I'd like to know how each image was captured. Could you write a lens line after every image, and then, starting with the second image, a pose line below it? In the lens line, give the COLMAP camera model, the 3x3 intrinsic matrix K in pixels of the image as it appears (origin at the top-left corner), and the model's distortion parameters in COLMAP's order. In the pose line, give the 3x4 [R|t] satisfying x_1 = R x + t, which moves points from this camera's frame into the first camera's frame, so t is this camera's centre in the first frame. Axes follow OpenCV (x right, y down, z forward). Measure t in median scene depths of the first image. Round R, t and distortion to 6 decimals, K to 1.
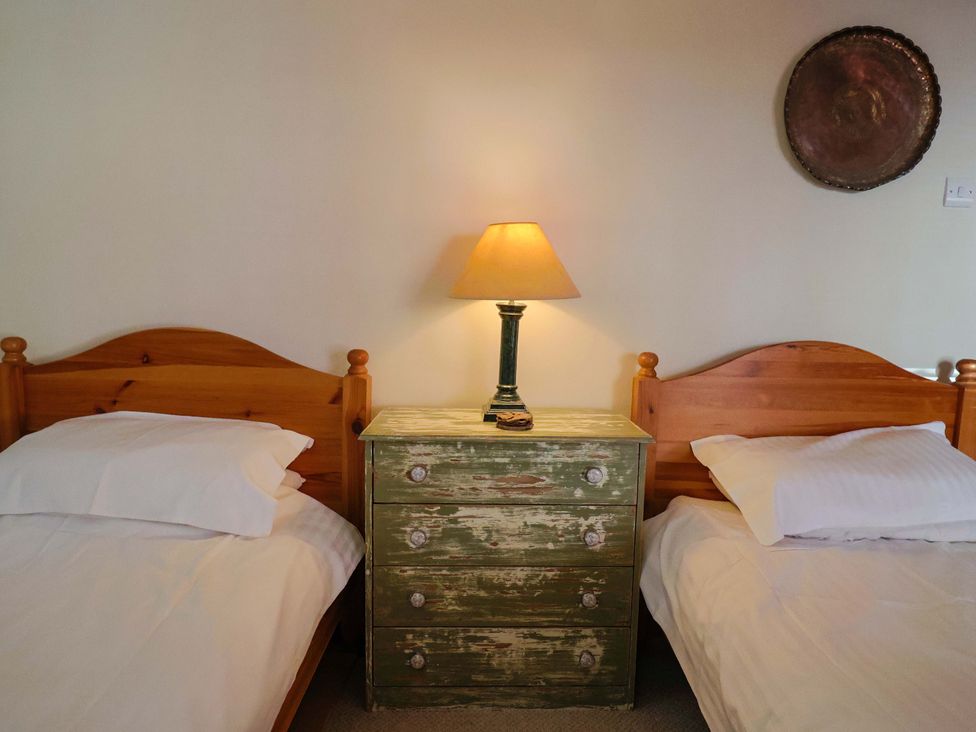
lens RADIAL K [[563.8, 0, 488.6], [0, 563.8, 368.9], [0, 0, 1]] dist [-0.001632, -0.011569]
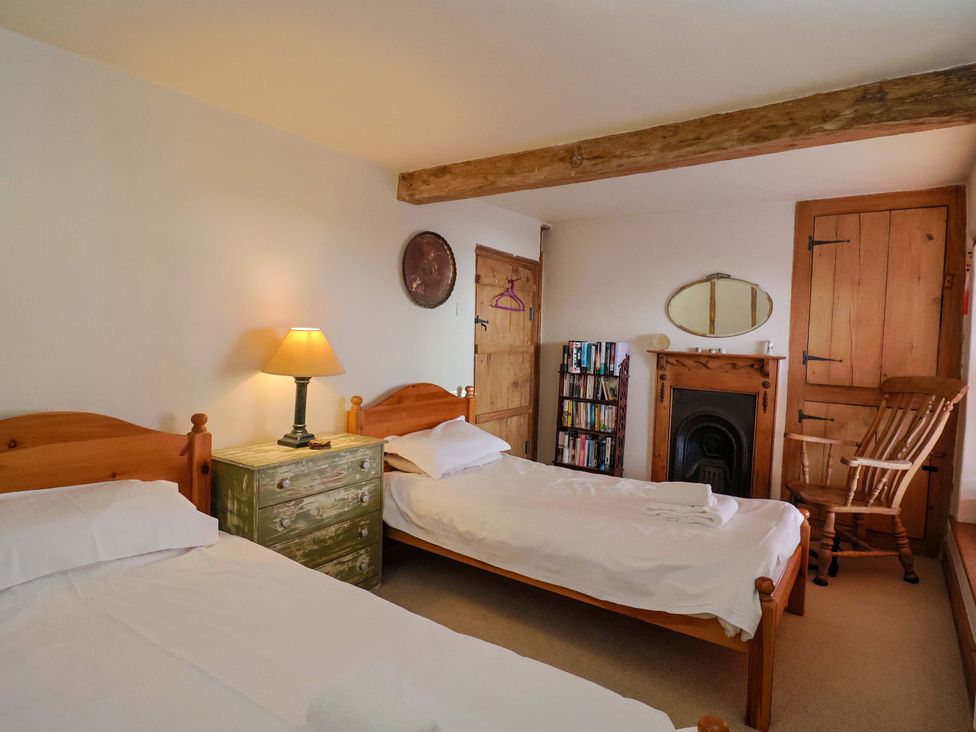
lens RADIAL K [[706.0, 0, 488.0], [0, 706.0, 366.0], [0, 0, 1]] dist [-0.006801, -0.003788]
pose [[0.566910, -0.061195, 0.821503, -1.446889], [0.070389, 0.997188, 0.025707, -0.168836], [-0.820767, 0.043251, 0.569624, -0.678076]]
